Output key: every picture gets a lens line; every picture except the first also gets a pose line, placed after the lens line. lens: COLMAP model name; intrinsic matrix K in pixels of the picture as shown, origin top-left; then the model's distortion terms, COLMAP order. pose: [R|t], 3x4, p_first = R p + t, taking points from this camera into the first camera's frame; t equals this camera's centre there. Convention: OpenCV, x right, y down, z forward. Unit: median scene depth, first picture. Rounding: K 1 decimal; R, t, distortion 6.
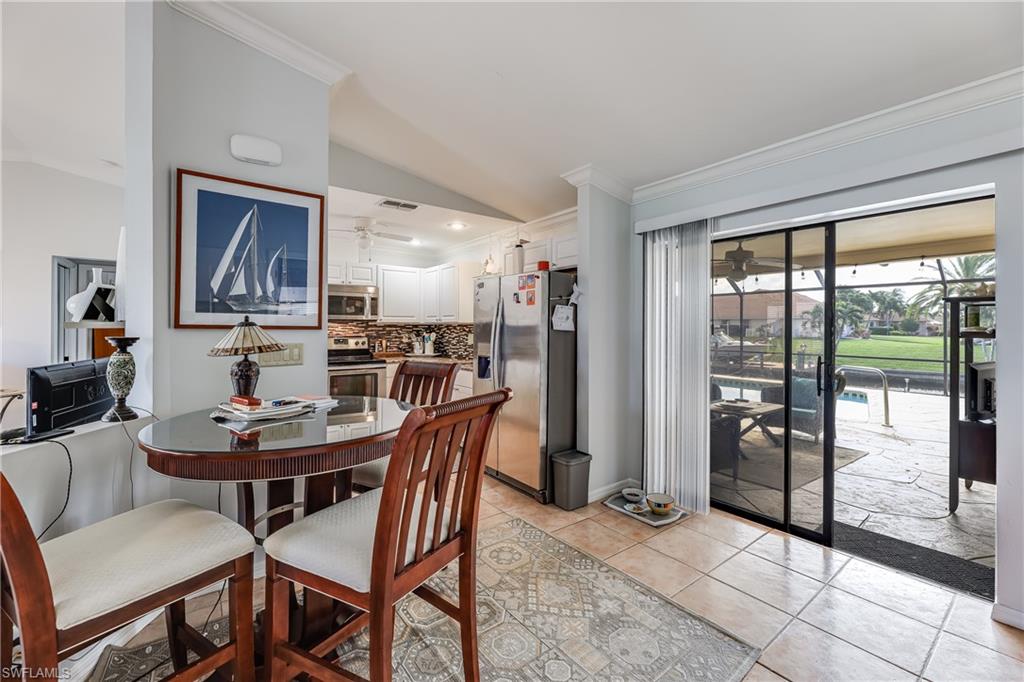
lens RADIAL K [[417.8, 0, 509.0], [0, 417.8, 327.8], [0, 0, 1]] dist [-0.000353, -0.000261]
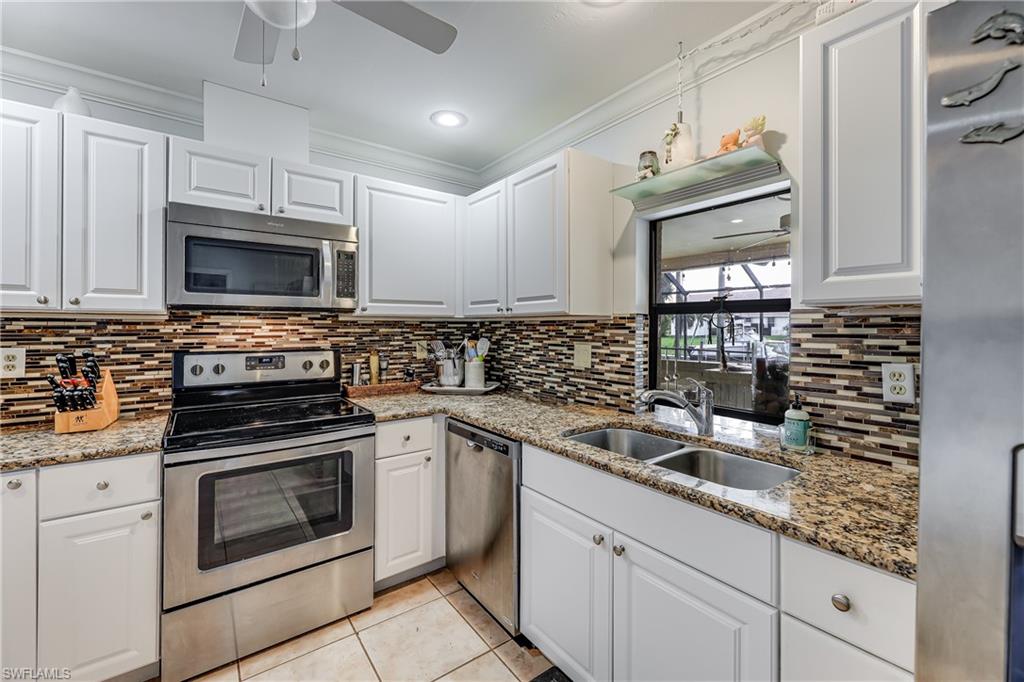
lens RADIAL K [[417.8, 0, 509.0], [0, 417.8, 327.8], [0, 0, 1]] dist [-0.000353, -0.000261]
pose [[0.999999, -0.000785, -0.001354, -0.158088], [0.000792, 0.999989, 0.004667, -0.002223], [0.001350, -0.004668, 0.999988, 0.567461]]
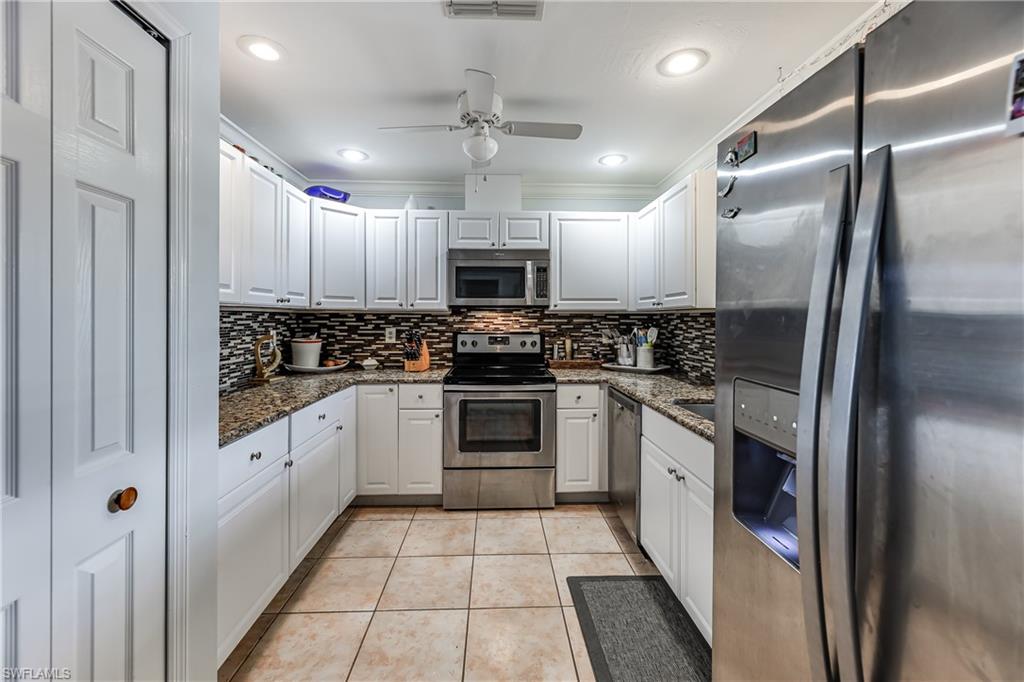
lens RADIAL K [[417.8, 0, 509.0], [0, 417.8, 327.8], [0, 0, 1]] dist [-0.000353, -0.000261]
pose [[0.823372, 0.013327, -0.567346, -0.028454], [-0.000031, 0.999725, 0.023439, -0.001484], [0.567503, -0.019282, 0.823146, 0.463366]]
